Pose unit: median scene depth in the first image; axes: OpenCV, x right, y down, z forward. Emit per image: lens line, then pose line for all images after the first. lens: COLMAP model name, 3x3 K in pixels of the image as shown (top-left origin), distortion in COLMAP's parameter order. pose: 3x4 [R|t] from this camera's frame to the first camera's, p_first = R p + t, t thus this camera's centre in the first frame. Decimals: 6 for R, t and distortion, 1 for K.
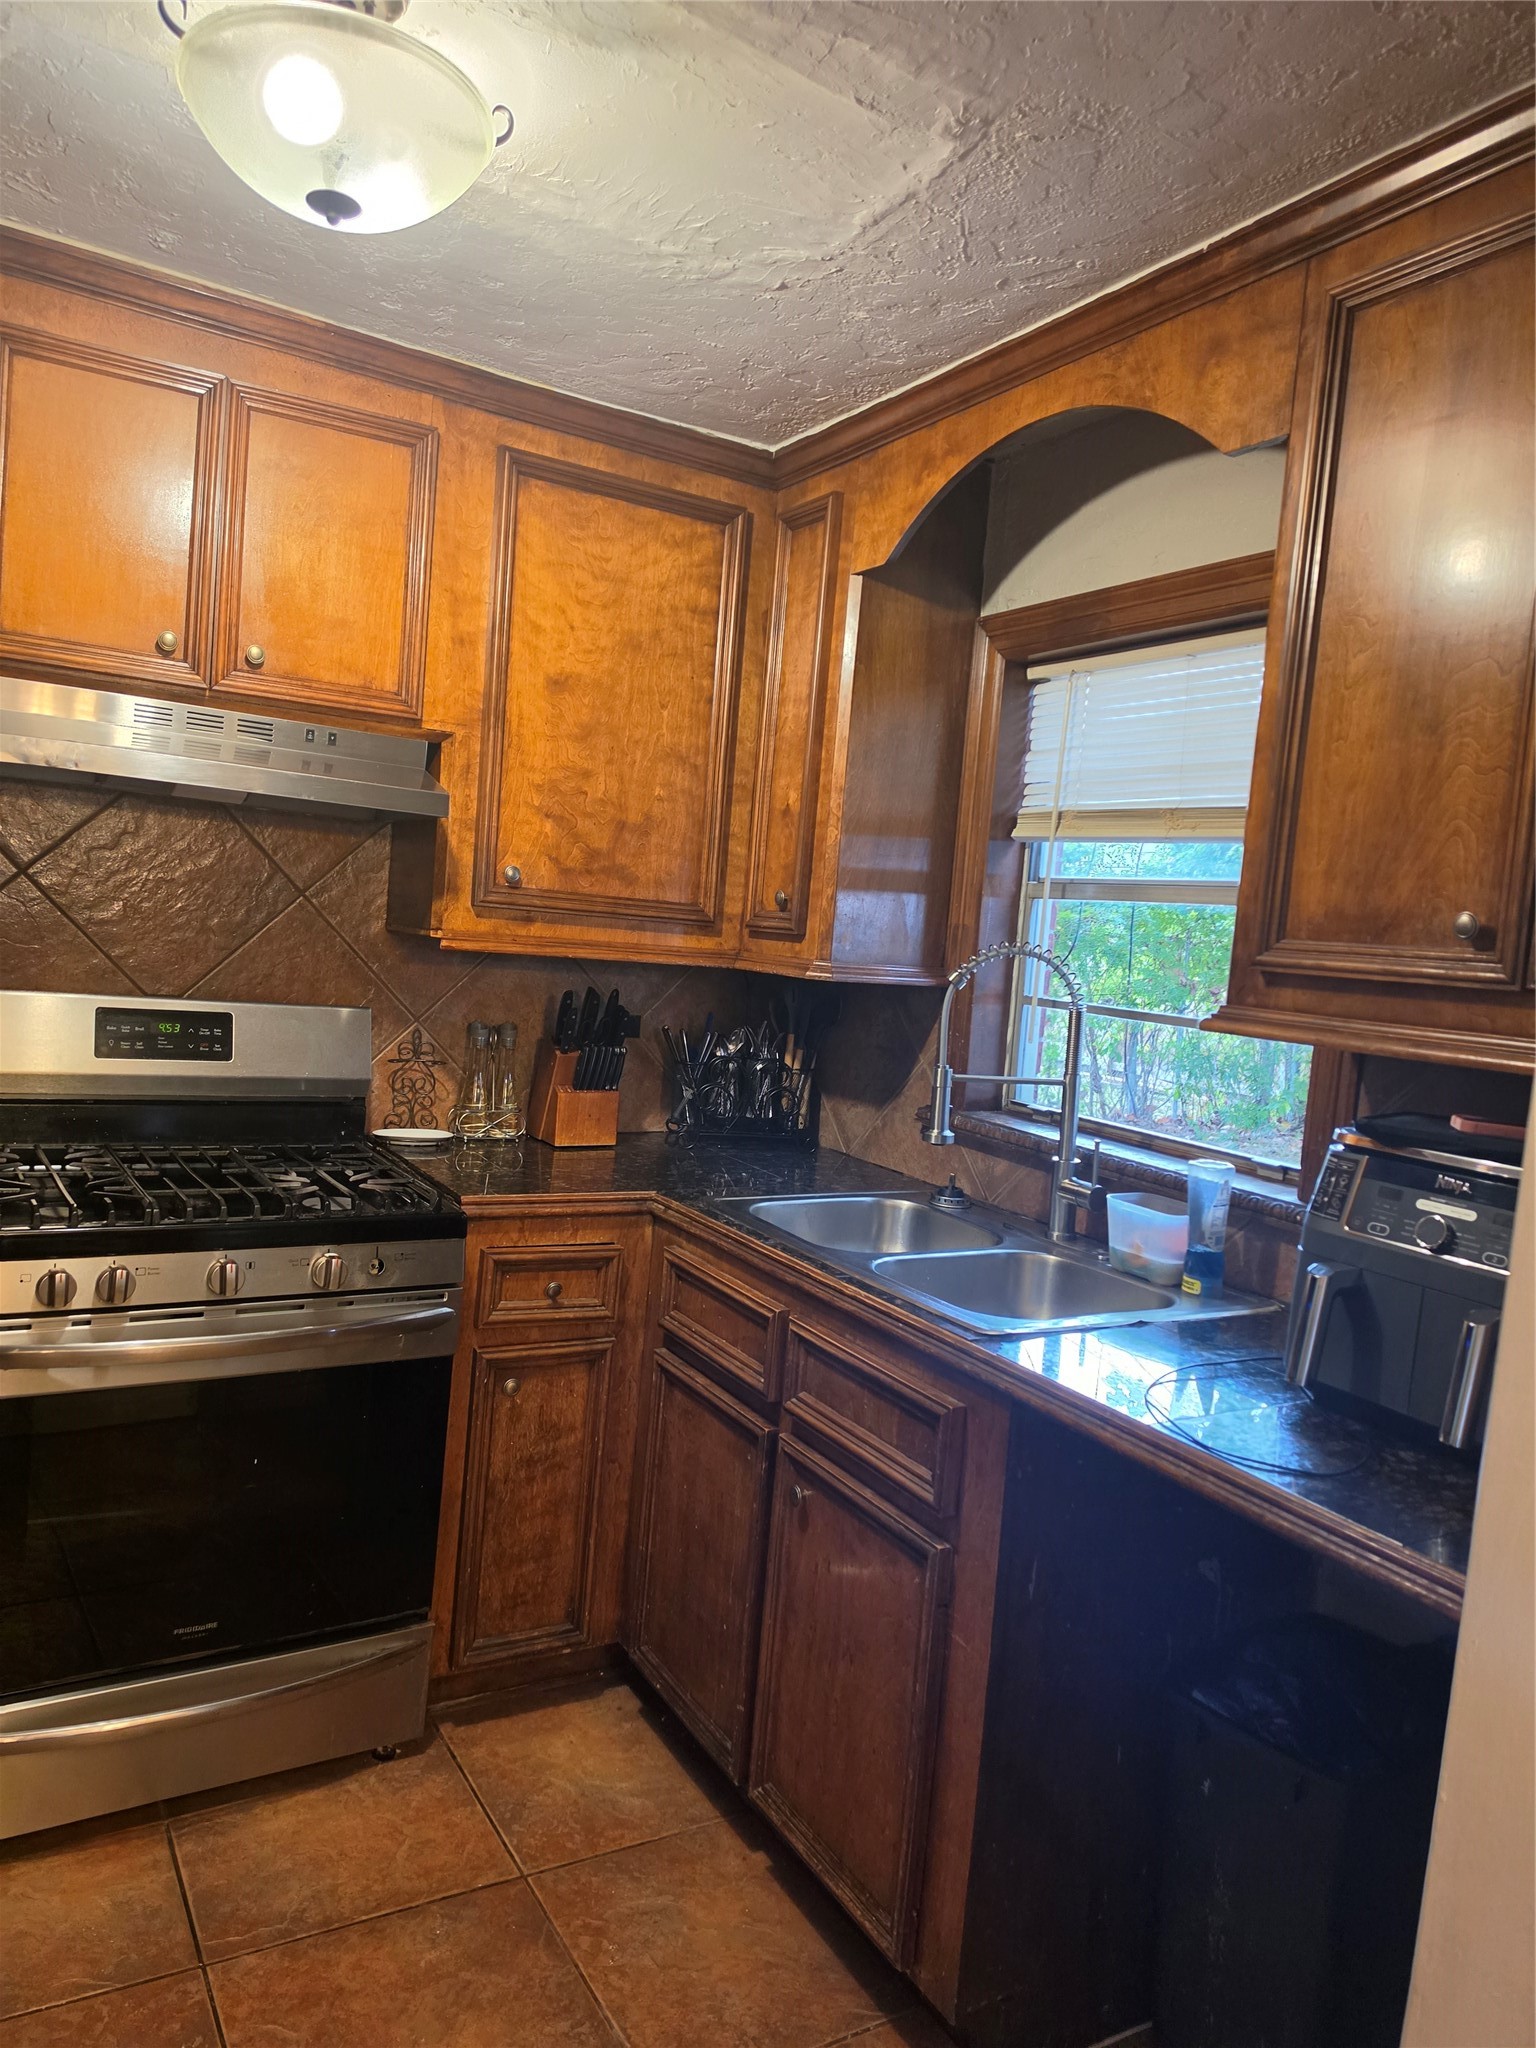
lens RADIAL K [[1412.1, 0, 752.4], [0, 1412.1, 1021.3], [0, 0, 1]] dist [0.079013, -0.099410]
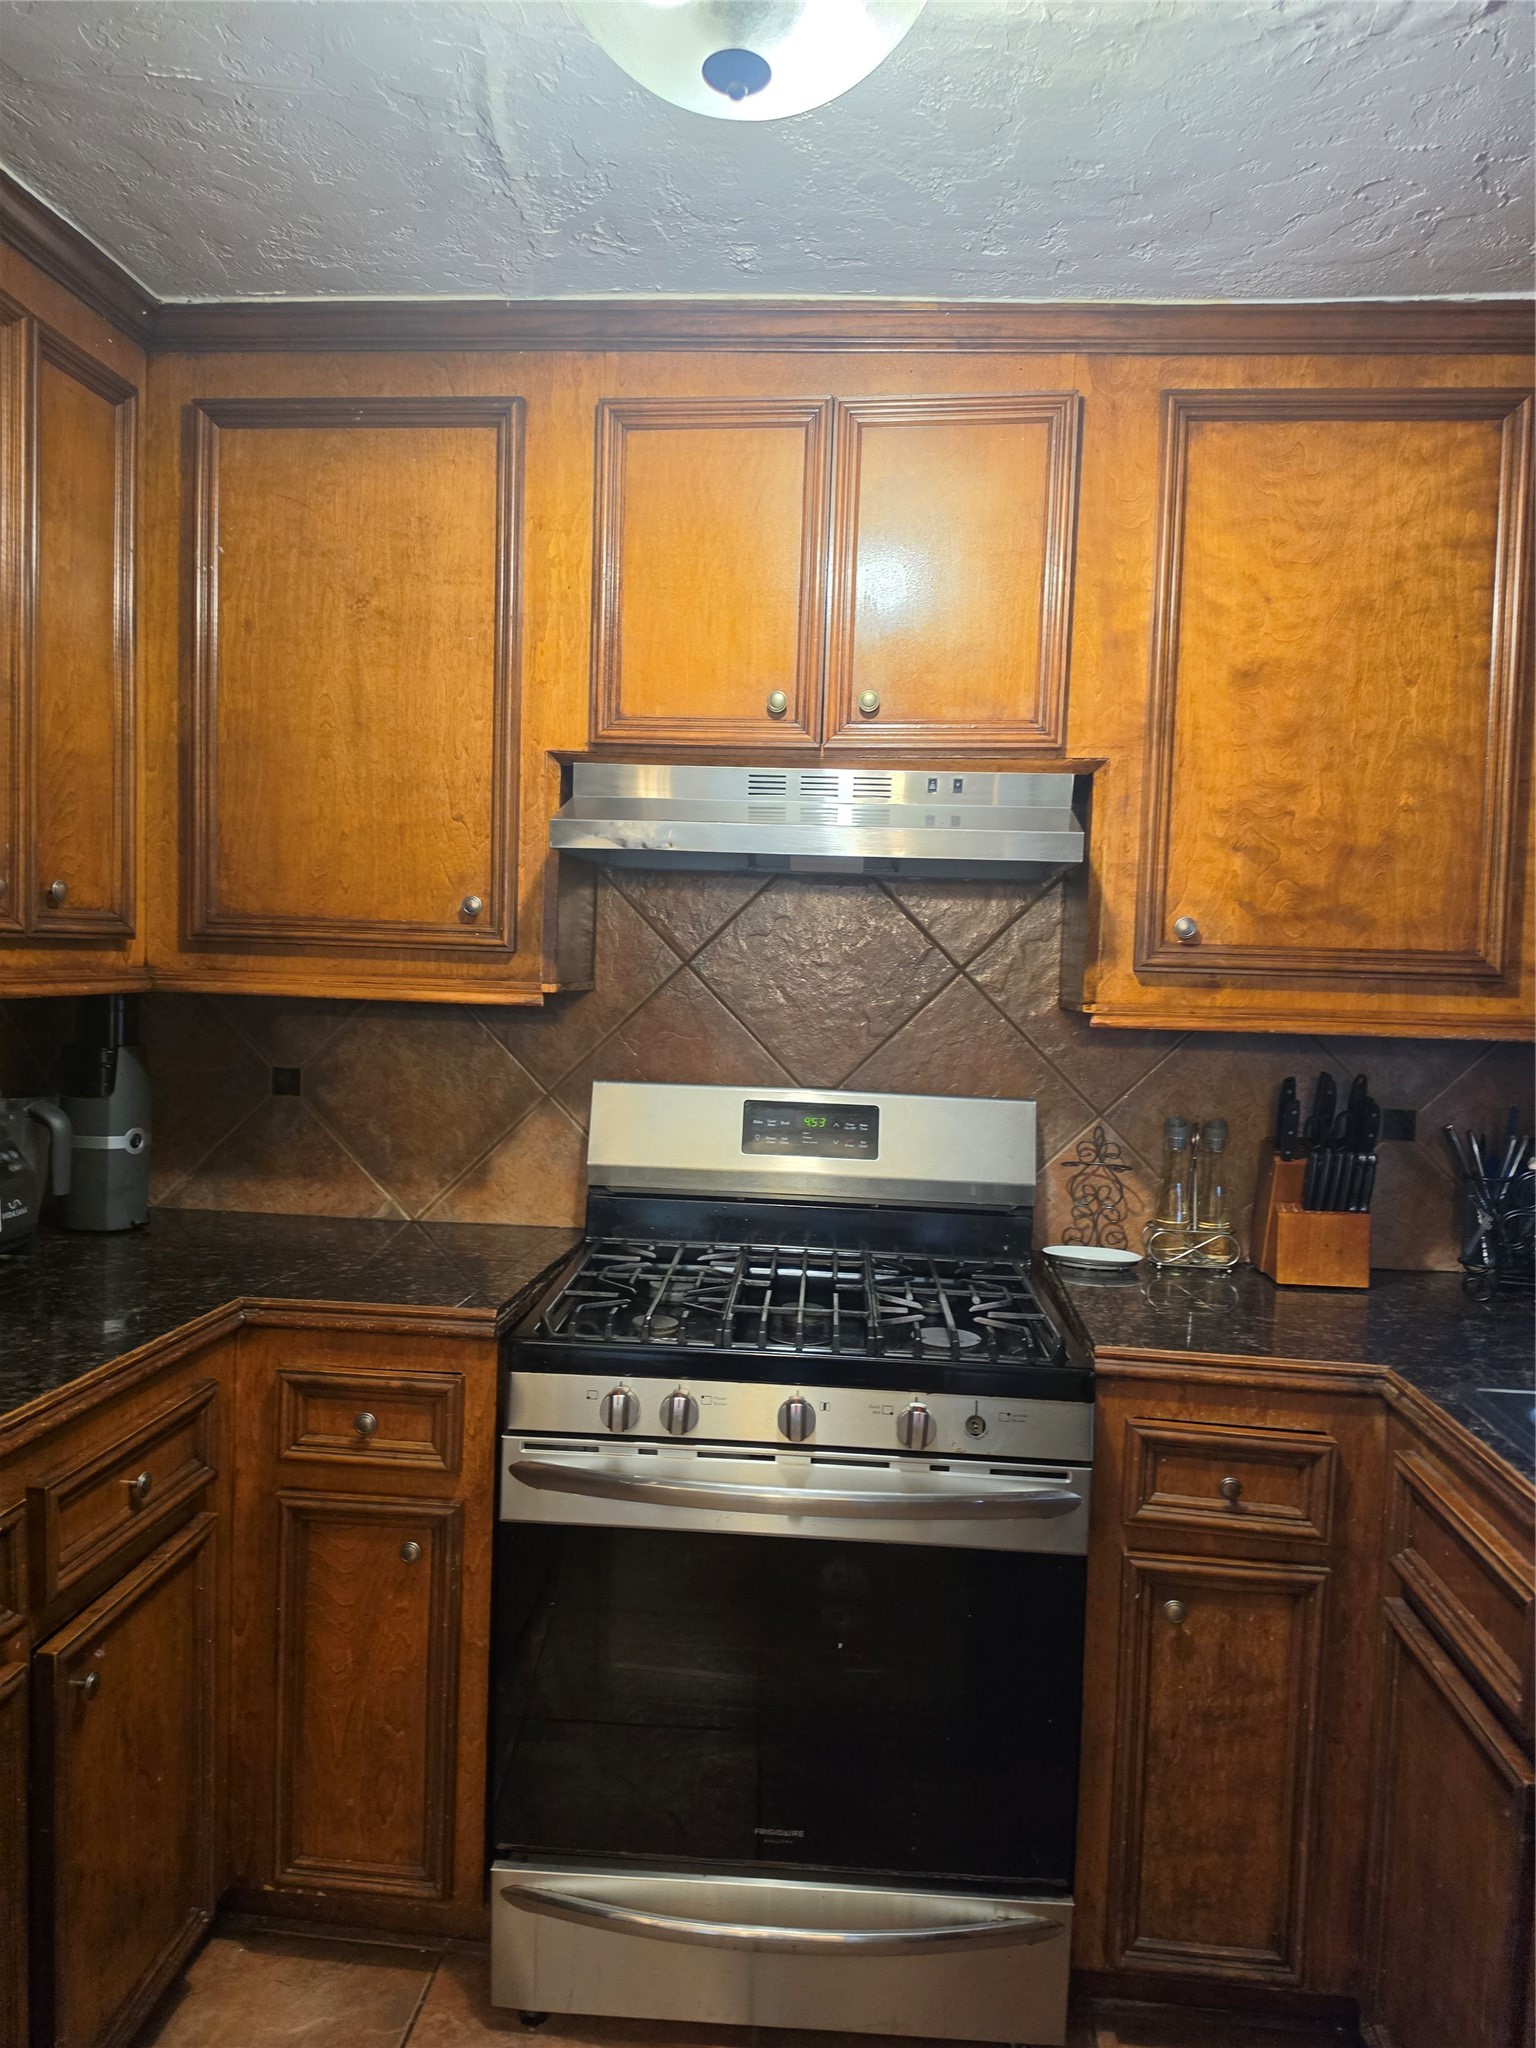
lens RADIAL K [[1412.1, 0, 746.6], [0, 1412.1, 1036.7], [0, 0, 1]] dist [0.079013, -0.099410]
pose [[0.812200, -0.025912, -0.582803, 0.089983], [-0.002421, 0.998855, -0.047783, -0.007076], [0.583374, 0.040221, 0.811208, 0.236240]]
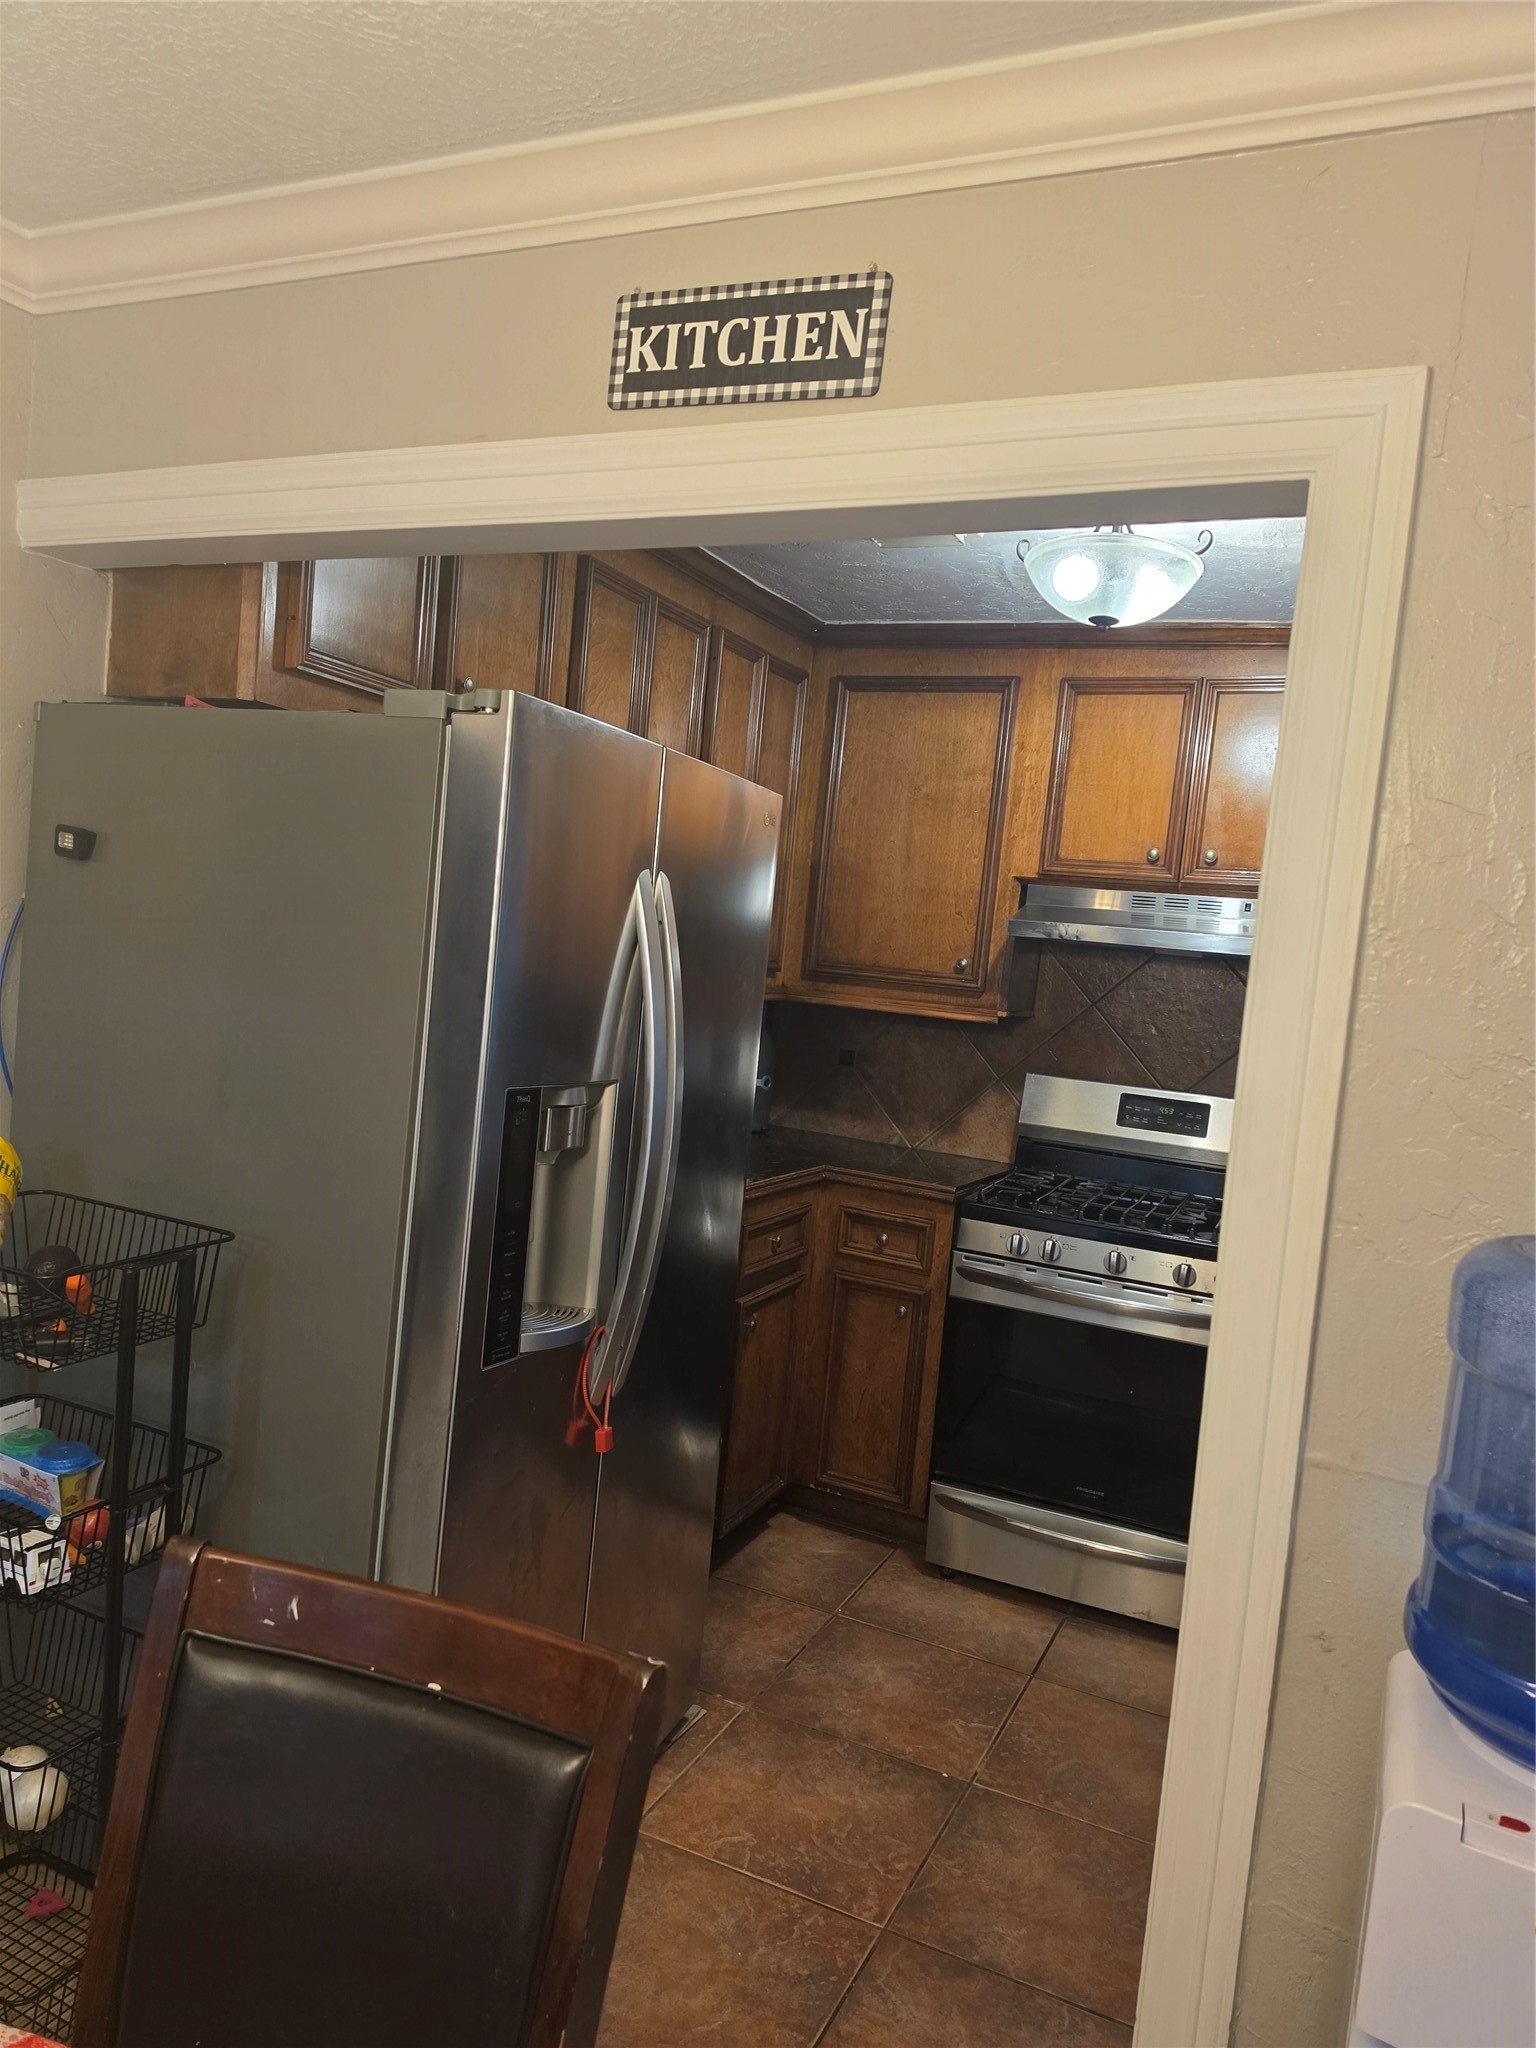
lens RADIAL K [[1412.1, 0, 755.6], [0, 1412.1, 1049.5], [0, 0, 1]] dist [0.079013, -0.099410]
pose [[0.572662, 0.027645, -0.819325, 0.551127], [-0.101929, 0.994077, -0.037702, 0.040849], [0.813430, 0.105104, 0.572088, -0.184300]]
